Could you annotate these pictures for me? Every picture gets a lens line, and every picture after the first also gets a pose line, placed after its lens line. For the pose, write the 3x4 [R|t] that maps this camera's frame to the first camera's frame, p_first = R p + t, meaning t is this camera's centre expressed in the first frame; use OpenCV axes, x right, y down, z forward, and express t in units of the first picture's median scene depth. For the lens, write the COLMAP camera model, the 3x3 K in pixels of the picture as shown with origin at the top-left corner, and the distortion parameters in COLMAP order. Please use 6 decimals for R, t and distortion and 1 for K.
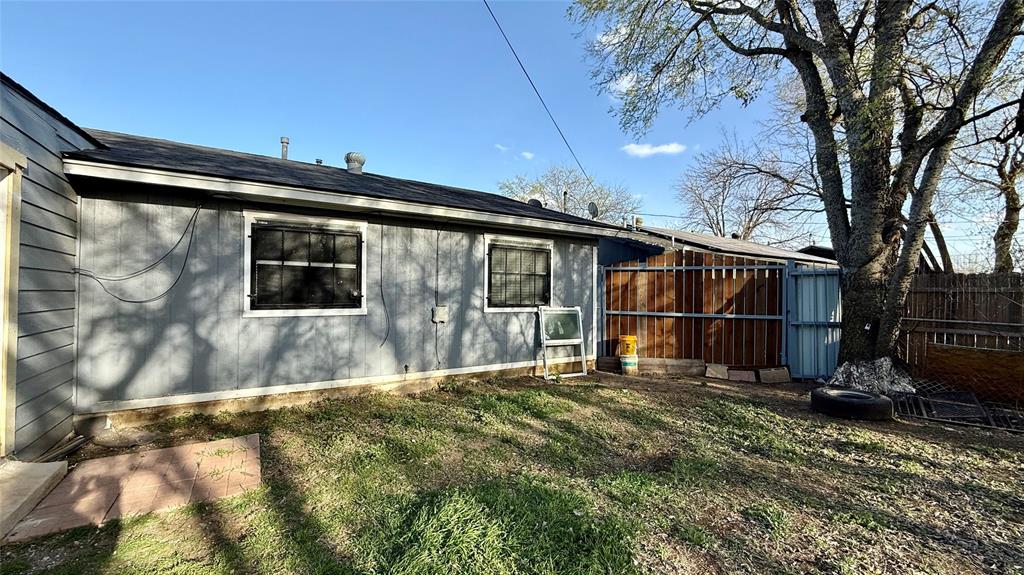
lens RADIAL K [[404.0, 0, 509.5], [0, 404.0, 290.1], [0, 0, 1]] dist [-0.001180, -0.000107]
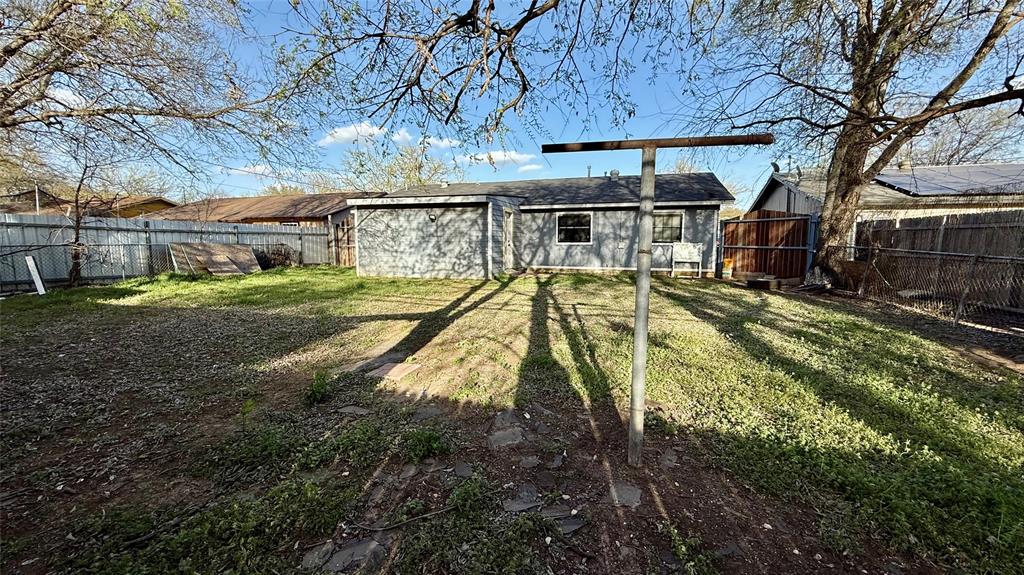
lens RADIAL K [[404.0, 0, 511.4], [0, 404.0, 292.5], [0, 0, 1]] dist [-0.001180, -0.000107]
pose [[0.659841, 0.084130, -0.746681, 1.152721], [0.013201, 0.992261, 0.123465, 0.028998], [0.751289, -0.091324, 0.653624, -1.063322]]
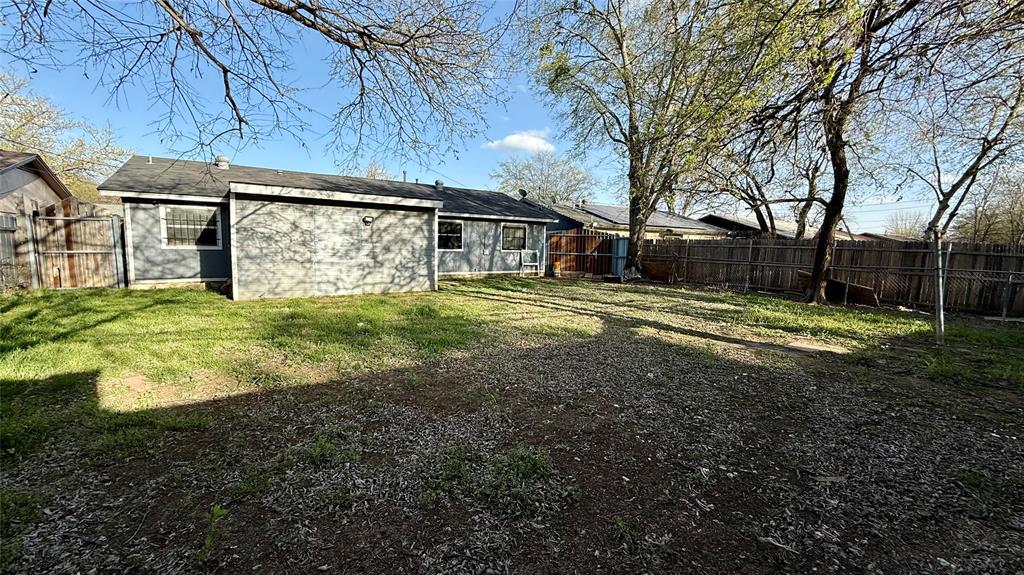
lens RADIAL K [[404.0, 0, 512.6], [0, 404.0, 282.3], [0, 0, 1]] dist [-0.001180, -0.000107]
pose [[0.999508, 0.006686, 0.030631, -0.062721], [-0.009772, 0.994764, 0.101728, -0.017796], [-0.029791, -0.101977, 0.994341, -1.660442]]
